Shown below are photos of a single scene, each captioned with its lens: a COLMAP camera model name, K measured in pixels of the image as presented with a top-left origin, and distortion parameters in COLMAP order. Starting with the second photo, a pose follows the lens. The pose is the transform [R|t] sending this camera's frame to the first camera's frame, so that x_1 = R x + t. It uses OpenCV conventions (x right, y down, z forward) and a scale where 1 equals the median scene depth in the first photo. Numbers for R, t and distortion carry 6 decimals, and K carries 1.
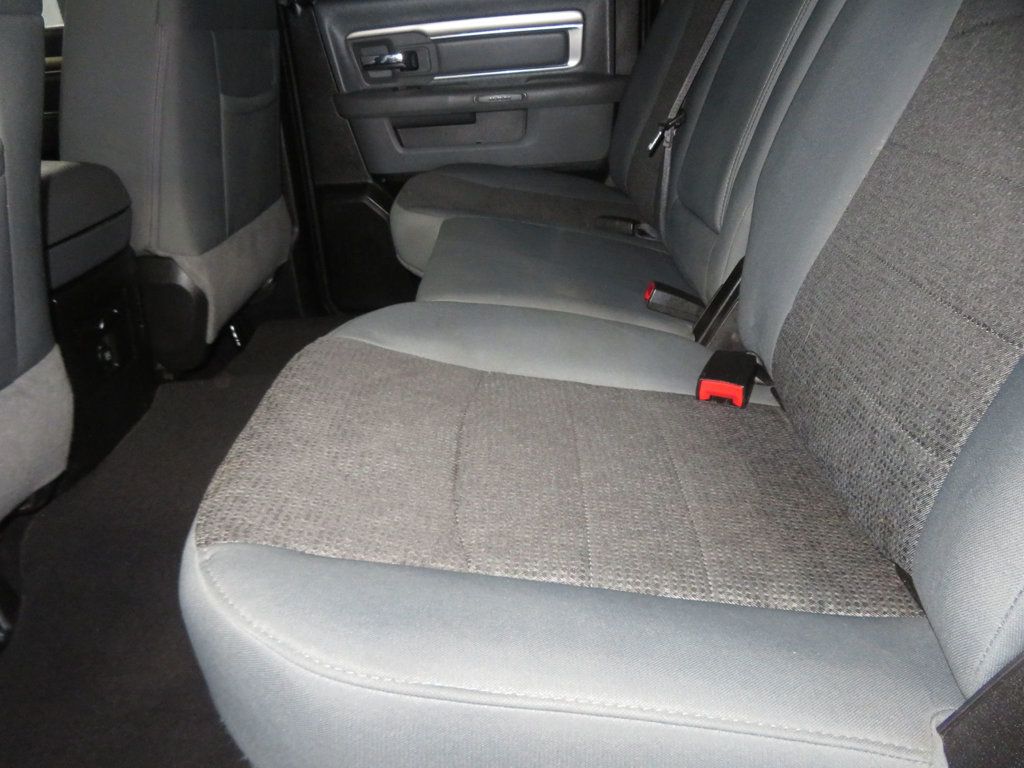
lens RADIAL K [[745.9, 0, 514.5], [0, 745.9, 378.5], [0, 0, 1]] dist [0.006075, 0.002932]
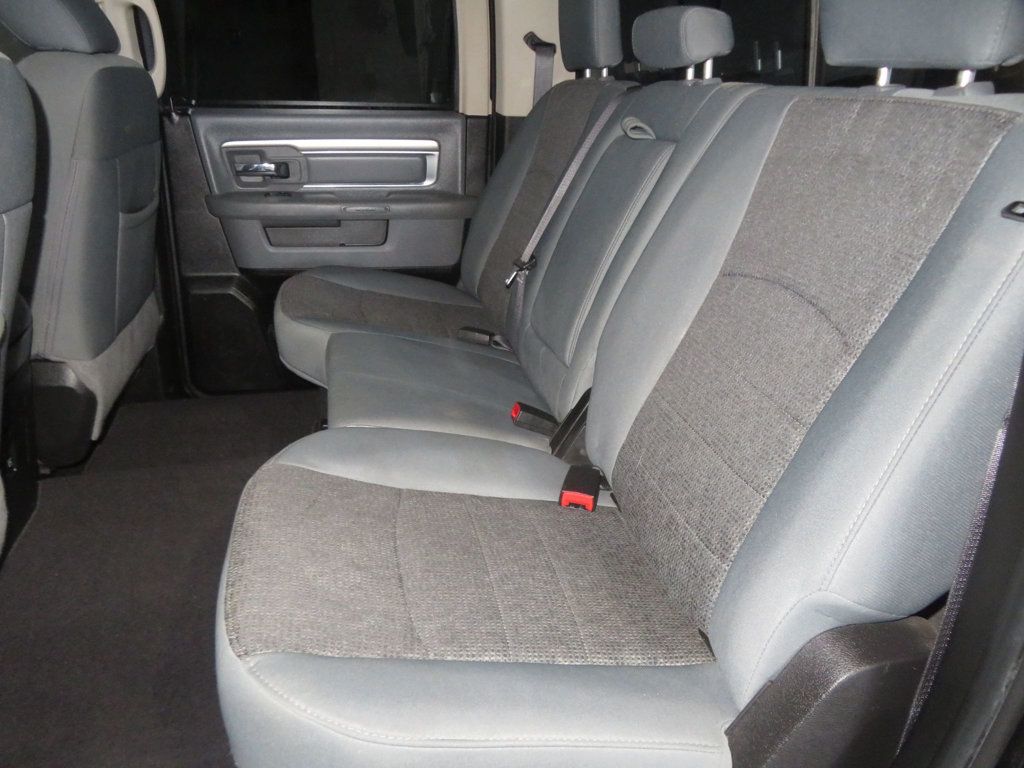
lens RADIAL K [[734.9, 0, 517.2], [0, 734.9, 381.1], [0, 0, 1]] dist [-0.001301, 0.002746]
pose [[0.970047, 0.007214, 0.242811, -0.131744], [0.007274, 0.998248, -0.058719, -0.102104], [-0.242809, 0.058726, 0.968295, -0.238603]]
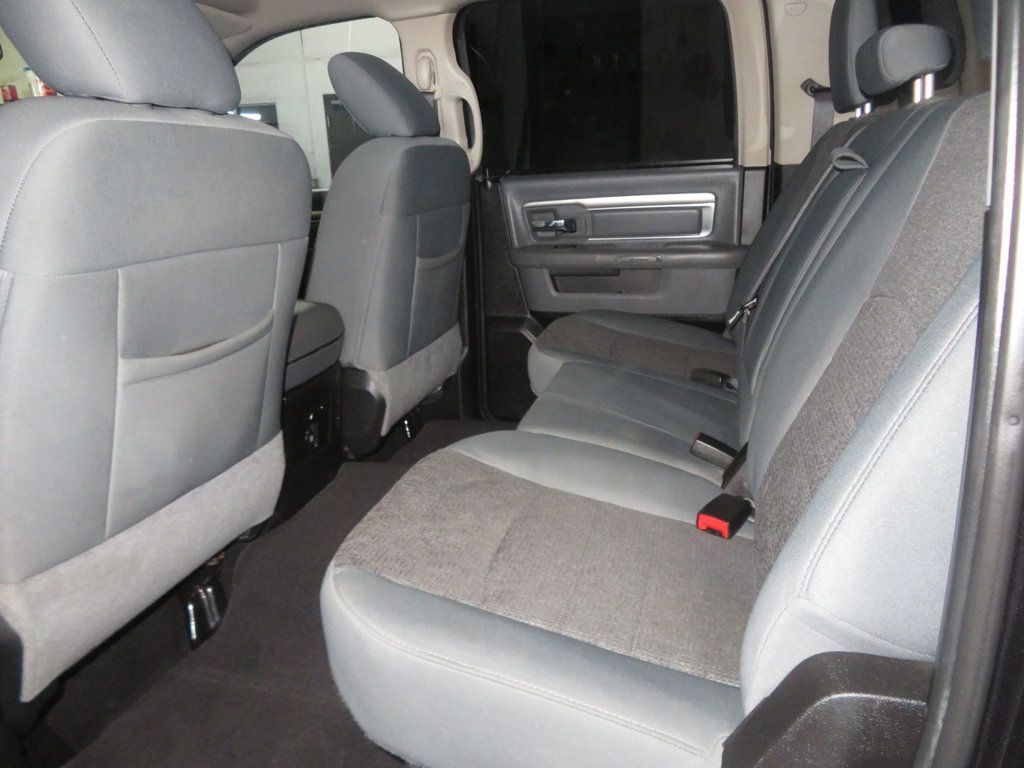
lens RADIAL K [[734.9, 0, 517.2], [0, 734.9, 381.1], [0, 0, 1]] dist [-0.001301, 0.002746]
pose [[0.966414, 0.097178, -0.237910, 0.189815], [-0.128092, 0.984705, -0.118106, -0.030419], [0.222793, 0.144614, 0.964080, -0.336317]]
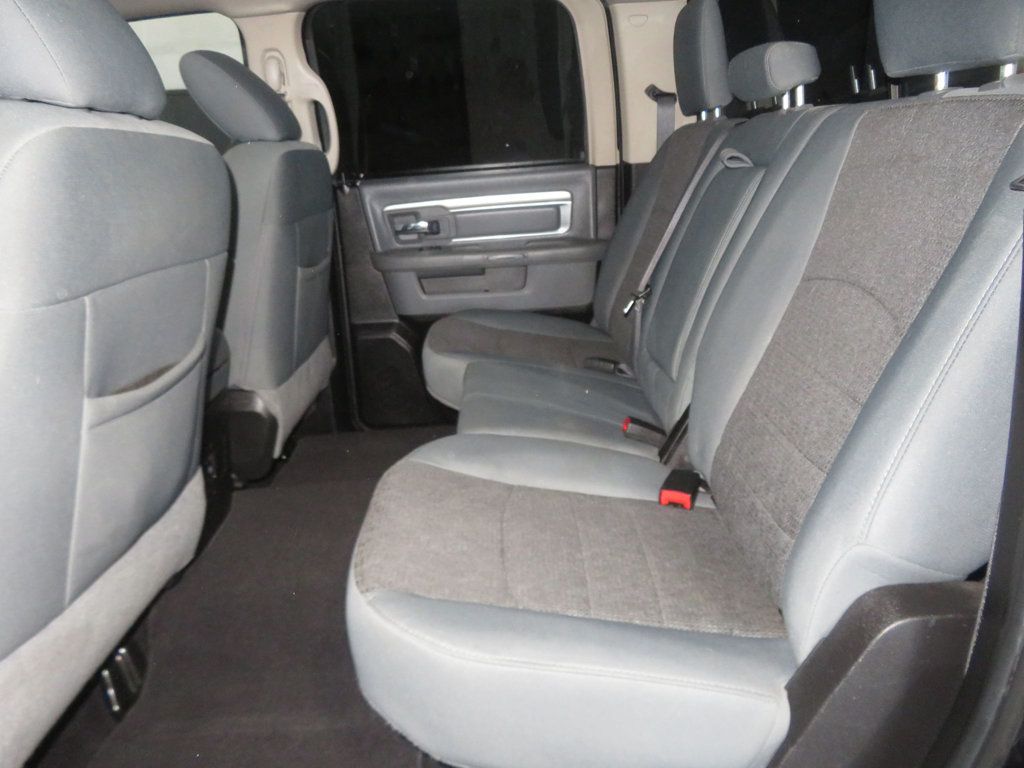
lens RADIAL K [[730.4, 0, 517.2], [0, 730.4, 381.8], [0, 0, 1]] dist [-0.013273, 0.027833]
pose [[0.999743, 0.001818, 0.022598, -0.054734], [0.001213, 0.991065, -0.133375, -0.015482], [-0.022639, 0.133368, 0.990808, -0.367191]]
